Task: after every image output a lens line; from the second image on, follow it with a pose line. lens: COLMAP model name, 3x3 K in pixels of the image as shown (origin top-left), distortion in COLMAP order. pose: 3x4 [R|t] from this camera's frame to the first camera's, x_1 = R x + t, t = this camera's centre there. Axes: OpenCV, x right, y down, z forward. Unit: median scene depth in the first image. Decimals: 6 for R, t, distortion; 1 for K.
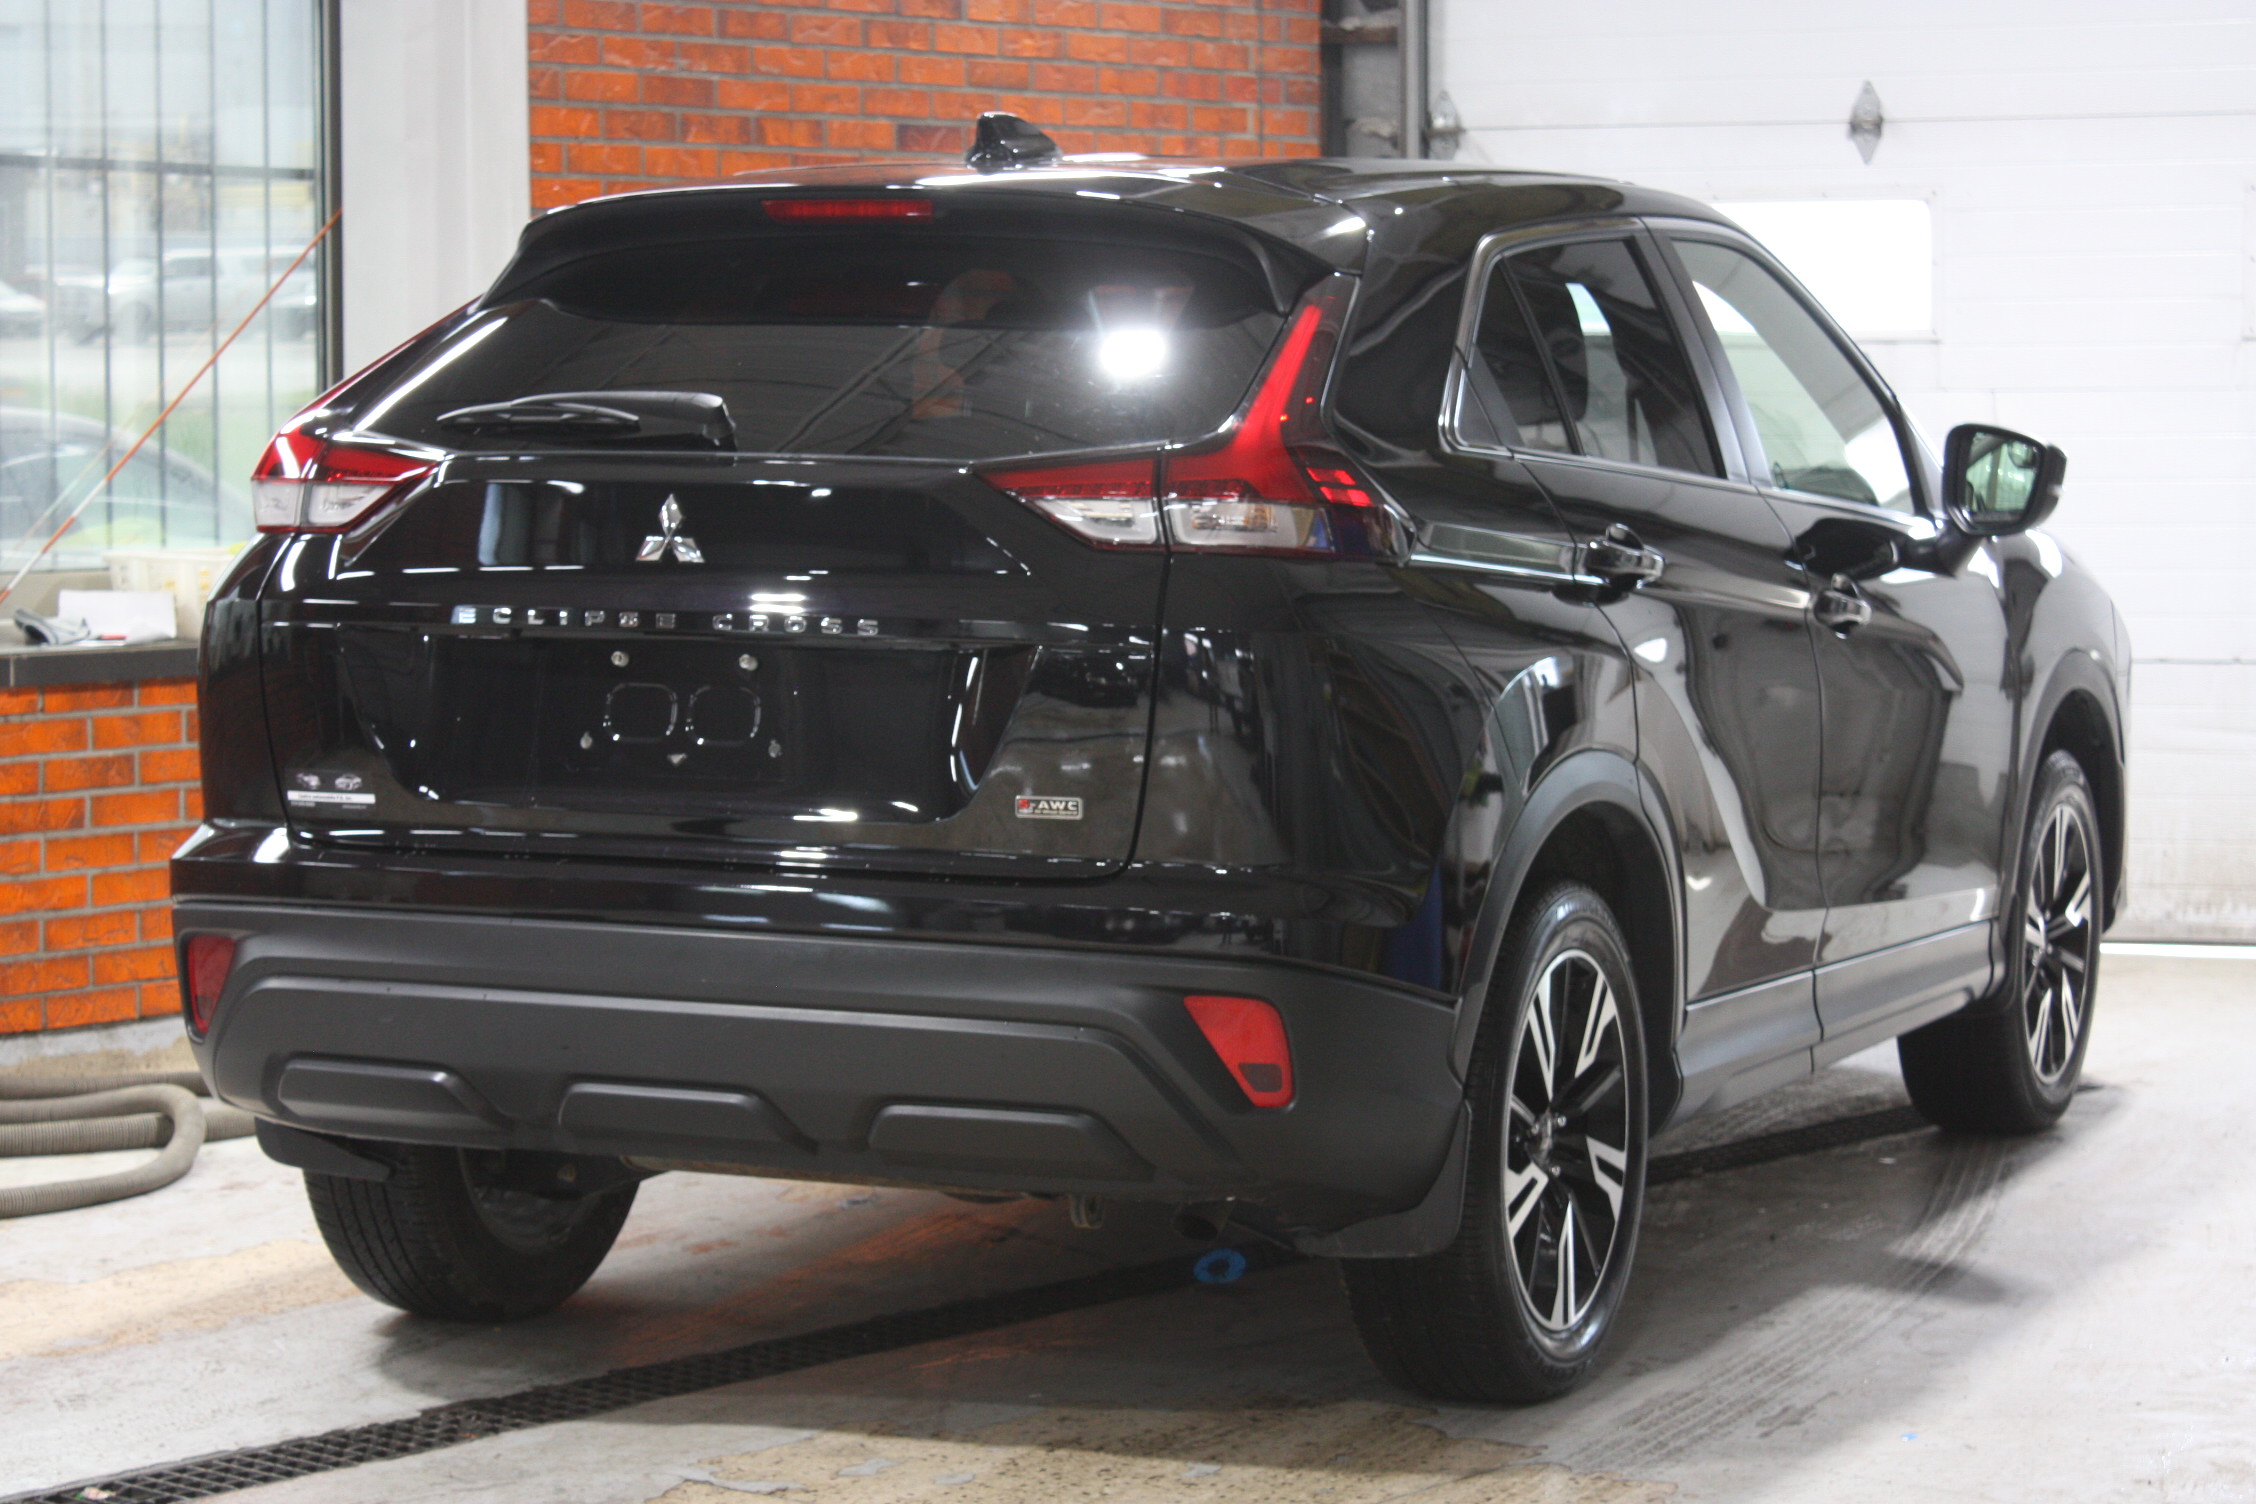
lens RADIAL K [[5295.2, 0, 1124.7], [0, 5295.2, 748.1], [0, 0, 1]] dist [0.132643, 0.000000]
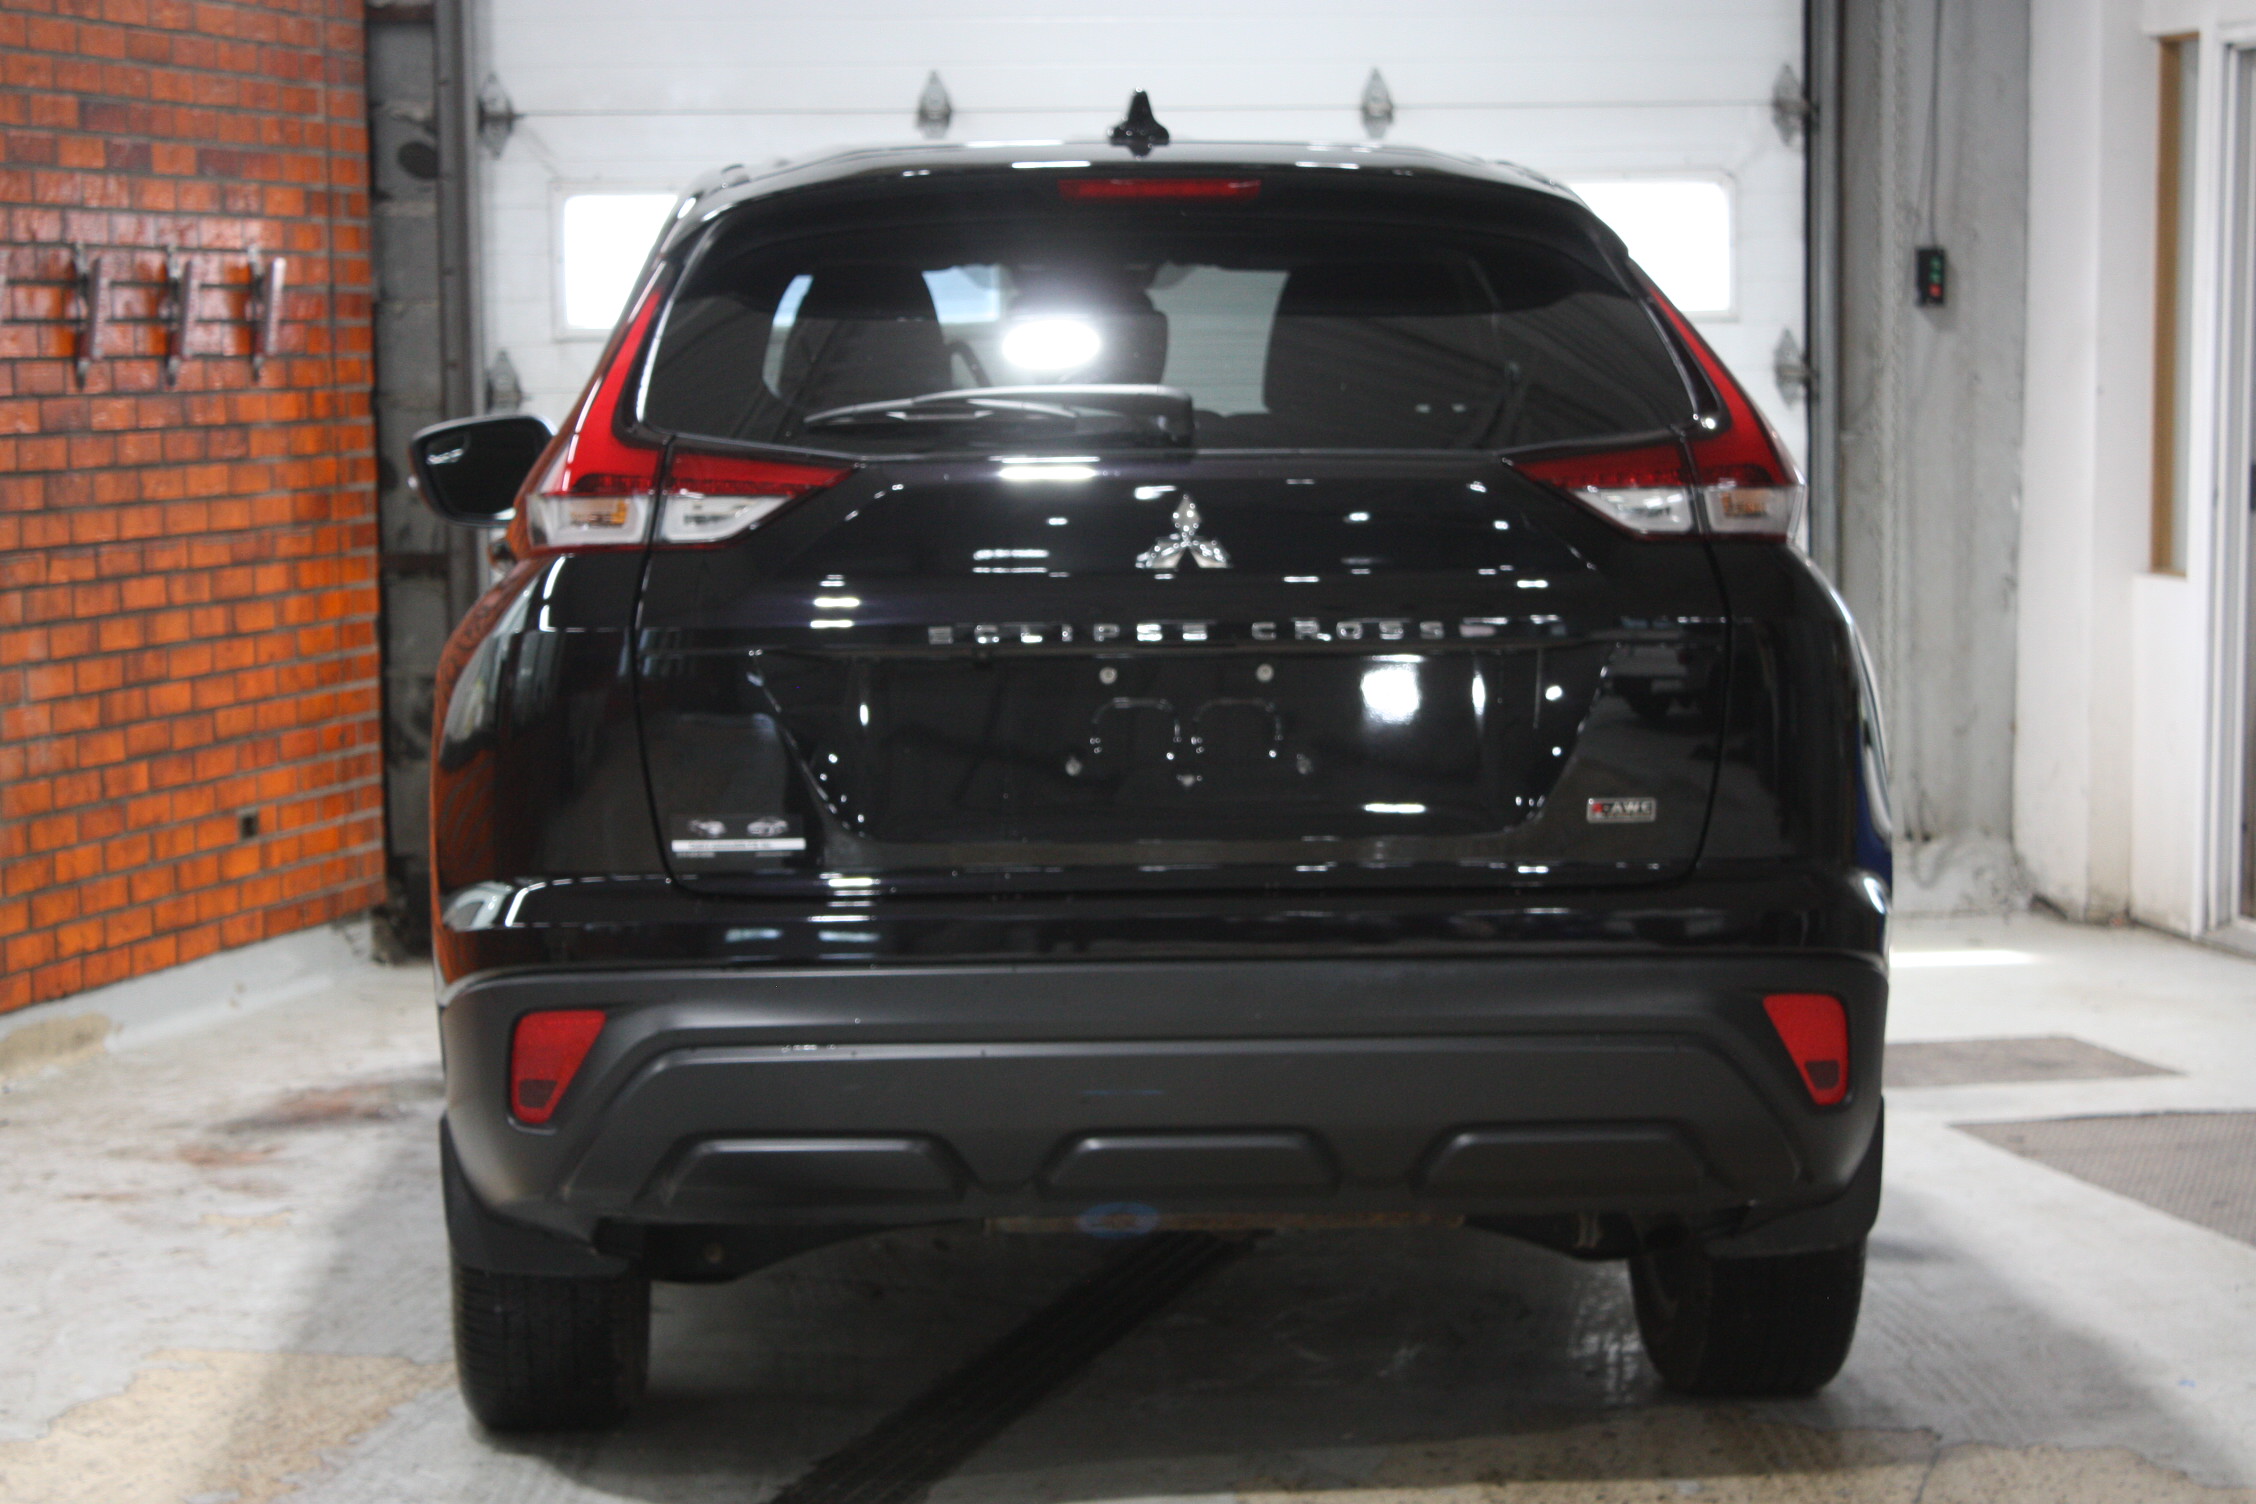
lens RADIAL K [[5463.9, 0, 1134.2], [0, 5463.9, 753.1], [0, 0, 1]] dist [0.099180, 0.000000]
pose [[0.887313, -0.045671, 0.458901, -0.420252], [0.046797, 0.998865, 0.008924, -0.009290], [-0.458788, 0.013557, 0.888442, 0.121747]]
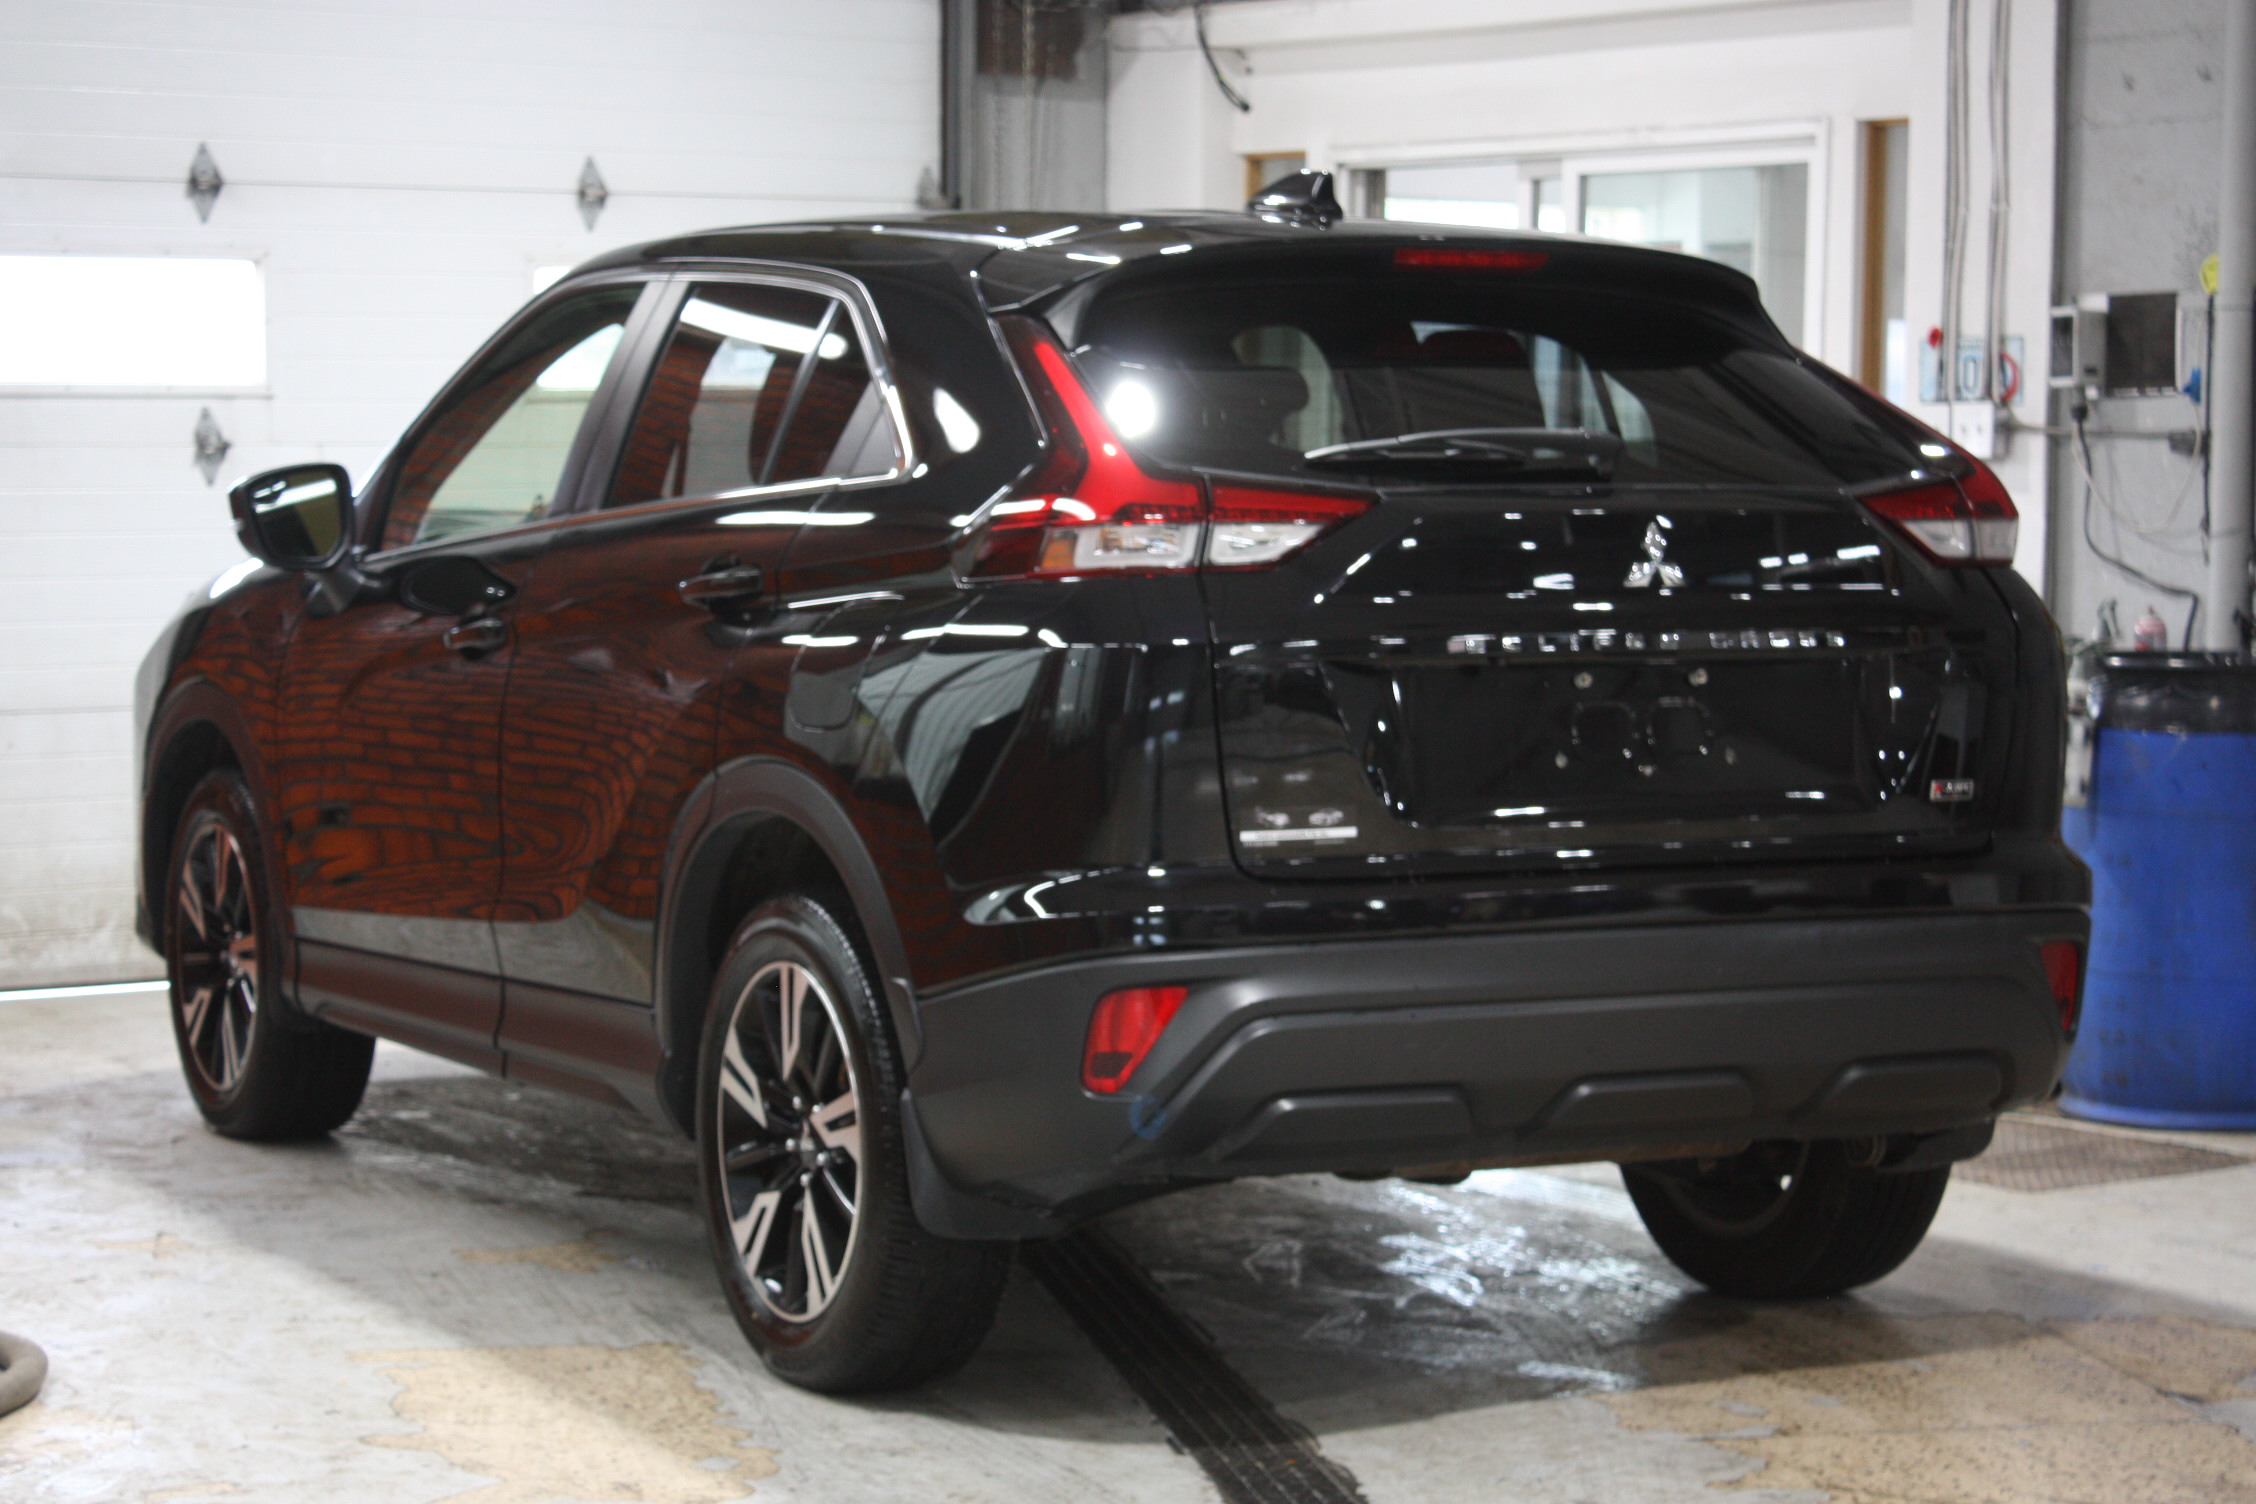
lens RADIAL K [[5148.1, 0, 1123.5], [0, 5148.1, 753.0], [0, 0, 1]] dist [0.189040, 0.000000]
pose [[0.619451, -0.050347, 0.783419, -0.764309], [0.059518, 0.998081, 0.017082, -0.020238], [-0.782776, 0.036046, 0.621258, 0.343476]]
